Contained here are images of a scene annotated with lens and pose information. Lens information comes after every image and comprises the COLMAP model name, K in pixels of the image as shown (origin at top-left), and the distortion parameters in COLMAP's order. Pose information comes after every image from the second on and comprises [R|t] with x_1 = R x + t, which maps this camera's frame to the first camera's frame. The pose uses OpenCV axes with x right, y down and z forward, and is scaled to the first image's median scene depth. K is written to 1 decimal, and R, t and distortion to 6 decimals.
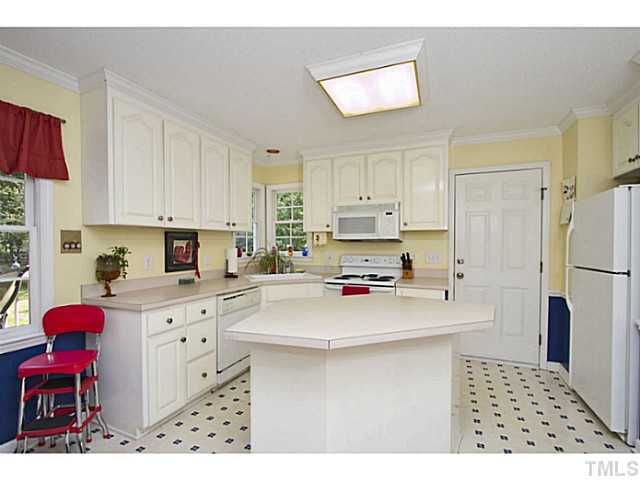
lens RADIAL K [[308.8, 0, 317.4], [0, 308.8, 253.5], [0, 0, 1]] dist [-0.002226, -0.000520]
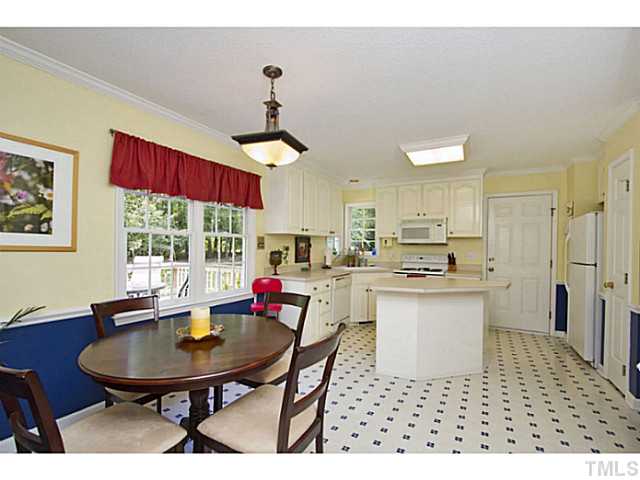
lens RADIAL K [[297.2, 0, 321.2], [0, 297.2, 251.8], [0, 0, 1]] dist [0.000748, 0.000095]
pose [[0.995636, 0.012760, -0.092442, -0.201895], [-0.014015, 0.999818, -0.012940, 0.021088], [0.092260, 0.014179, 0.995634, -0.463161]]
